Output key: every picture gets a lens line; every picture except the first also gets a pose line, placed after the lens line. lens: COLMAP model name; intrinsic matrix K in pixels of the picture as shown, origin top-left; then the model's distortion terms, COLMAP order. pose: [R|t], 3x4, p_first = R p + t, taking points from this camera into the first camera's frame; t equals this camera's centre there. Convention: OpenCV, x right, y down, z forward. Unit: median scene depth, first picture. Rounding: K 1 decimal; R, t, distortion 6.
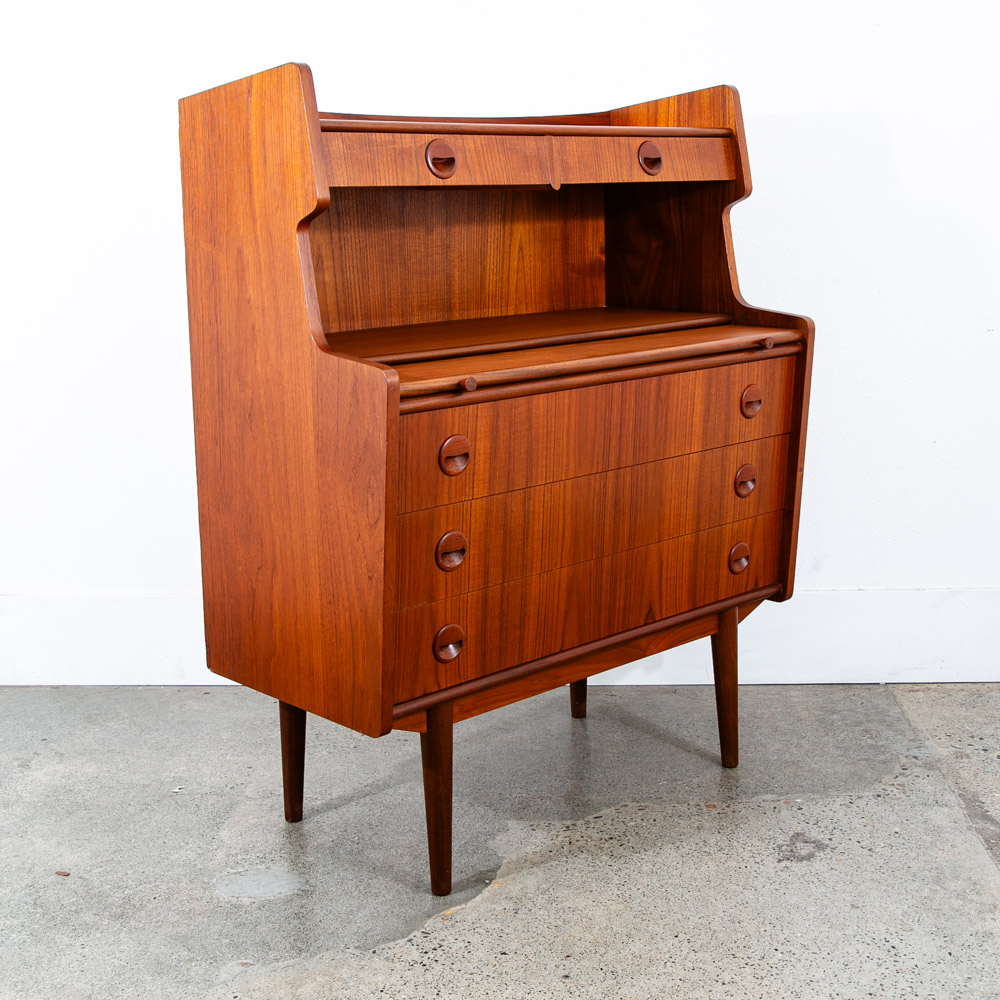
lens RADIAL K [[1480.7, 0, 515.4], [0, 1480.7, 444.4], [0, 0, 1]] dist [-0.055679, 0.093553]
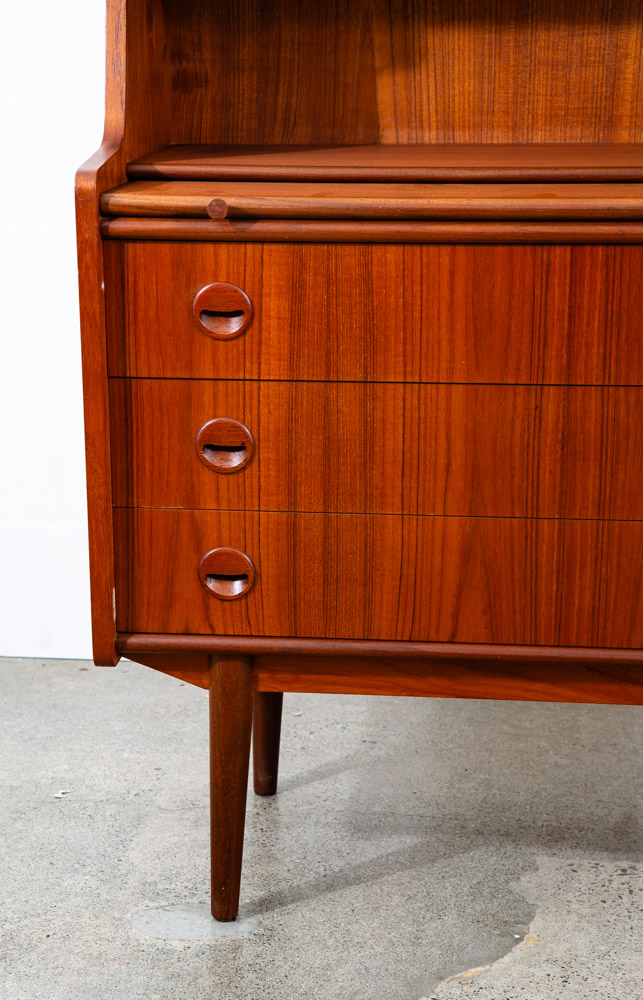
lens RADIAL K [[2075.0, 0, 292.4], [0, 2075.0, 500.2], [0, 0, 1]] dist [0.323369, 0.059209]
pose [[0.644363, 0.192592, -0.740071, 0.681387], [-0.142403, 0.981059, 0.131319, -0.036524], [0.751344, 0.020771, 0.659584, 0.335445]]
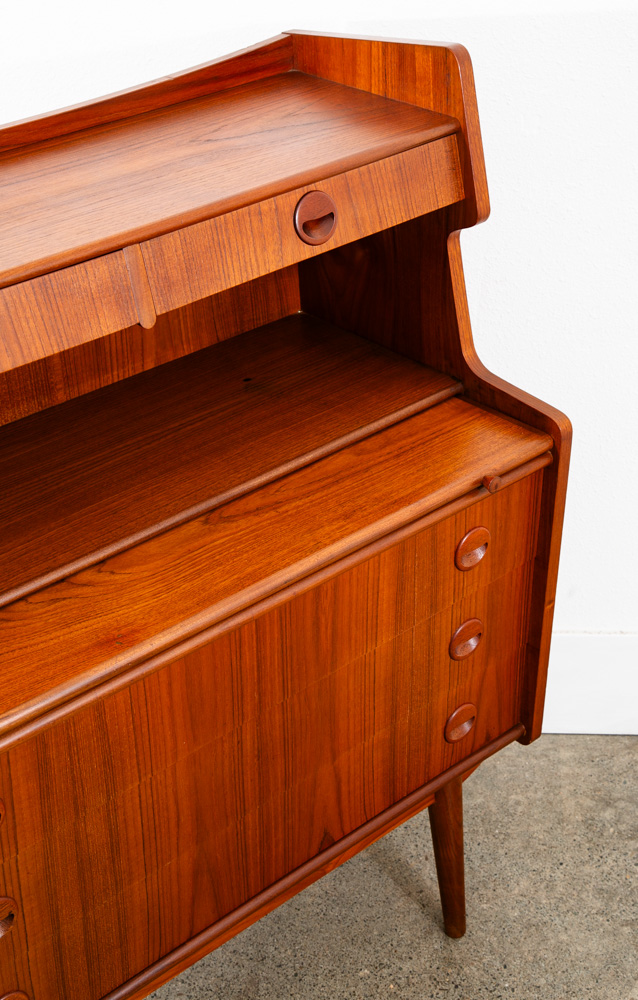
lens RADIAL K [[1594.9, 0, 372.9], [0, 1594.9, 497.4], [0, 0, 1]] dist [0.146236, 0.023750]
pose [[0.999632, -0.002665, -0.026983, 0.148806], [0.012209, 0.932798, 0.360192, -0.366367], [0.024210, -0.360389, 0.932488, 0.333854]]
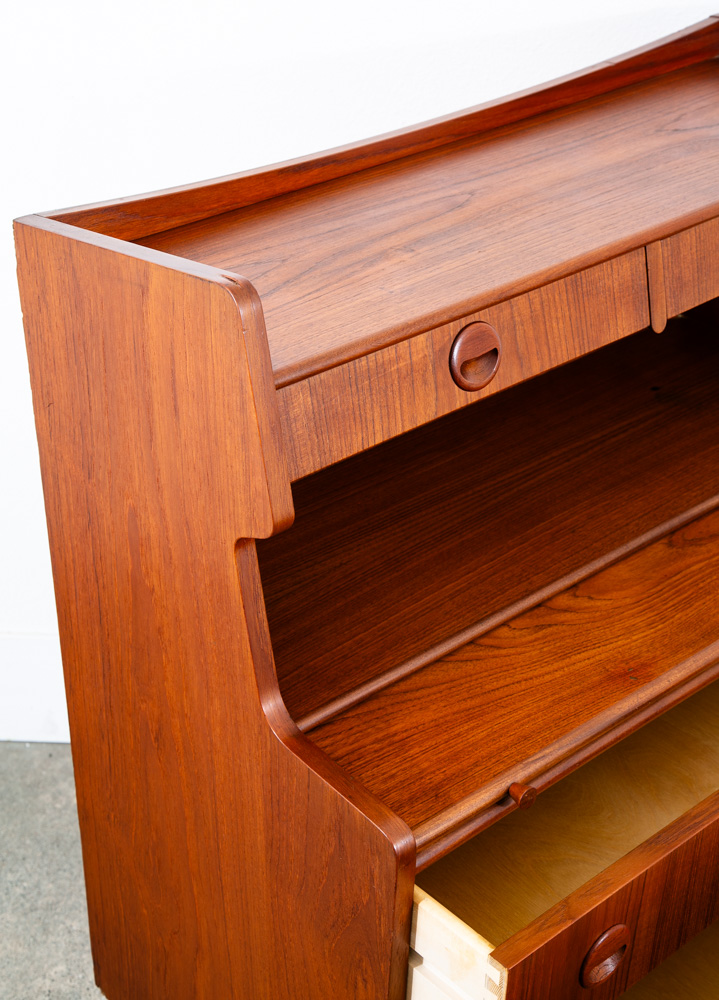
lens RADIAL K [[1681.9, 0, 361.7], [0, 1681.9, 442.1], [0, 0, 1]] dist [0.160742, -0.050791]
pose [[0.999271, 0.024568, -0.029210, -0.072655], [-0.013767, 0.945780, 0.324515, -0.360248], [0.035599, -0.323876, 0.945429, 0.354276]]
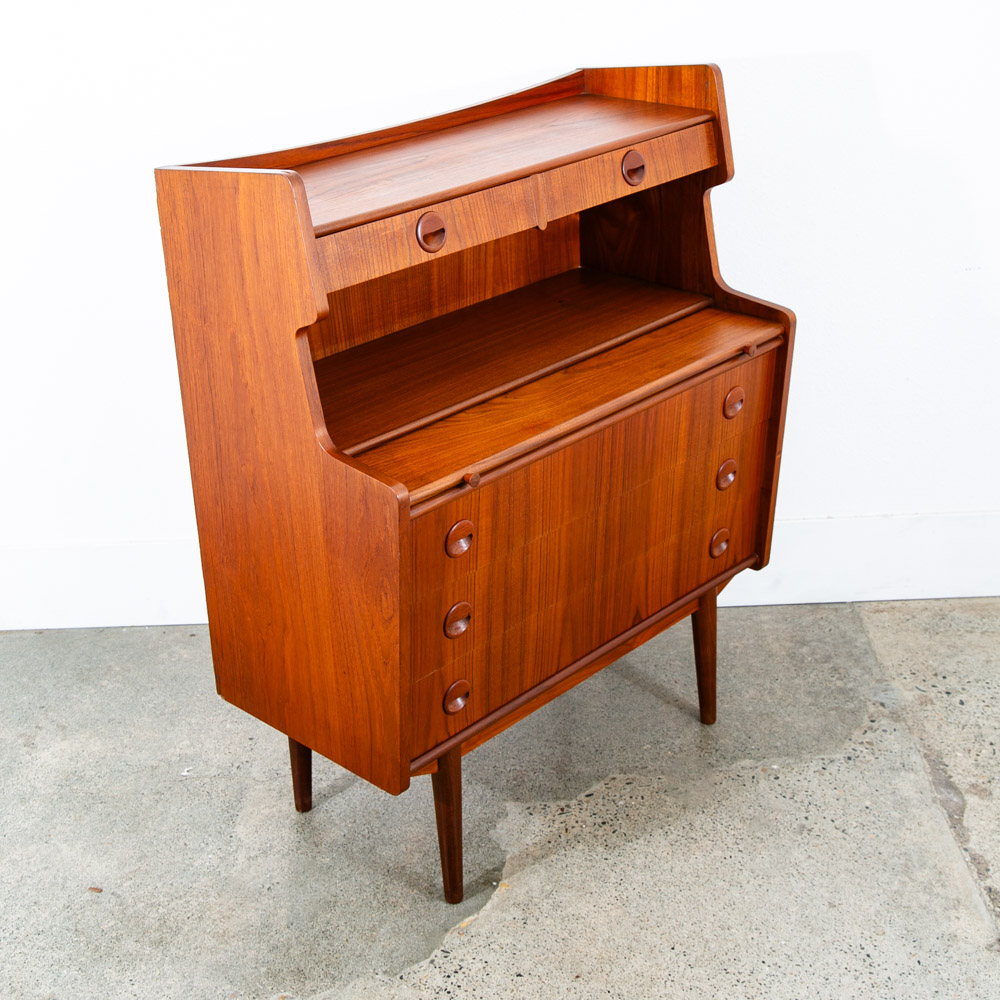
lens RADIAL K [[1579.3, 0, 498.3], [0, 1579.3, 448.7], [0, 0, 1]] dist [0.012108, 0.059218]
pose [[0.998559, -0.036143, 0.039680, -0.050995], [0.025820, 0.971599, 0.235220, -0.288408], [-0.047055, -0.233857, 0.971132, -0.057131]]
